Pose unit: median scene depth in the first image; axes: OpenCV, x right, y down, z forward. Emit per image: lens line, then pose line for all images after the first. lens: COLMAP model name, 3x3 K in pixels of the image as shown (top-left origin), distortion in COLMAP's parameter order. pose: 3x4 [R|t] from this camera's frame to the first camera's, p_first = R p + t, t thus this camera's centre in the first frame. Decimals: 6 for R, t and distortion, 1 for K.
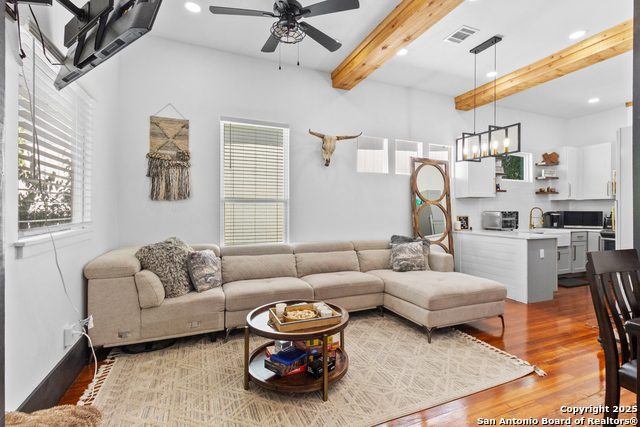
lens RADIAL K [[301.4, 0, 322.9], [0, 301.4, 210.6], [0, 0, 1]] dist [0.001339, 0.000354]
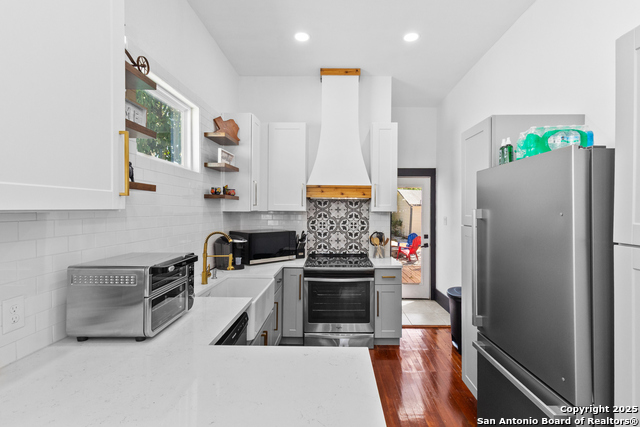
lens RADIAL K [[301.4, 0, 323.8], [0, 301.4, 208.2], [0, 0, 1]] dist [0.001339, 0.000354]
pose [[0.397046, 0.003617, 0.917791, 0.355390], [-0.004954, 0.999986, -0.001797, -0.040452], [-0.917785, -0.003834, 0.397059, 0.652684]]
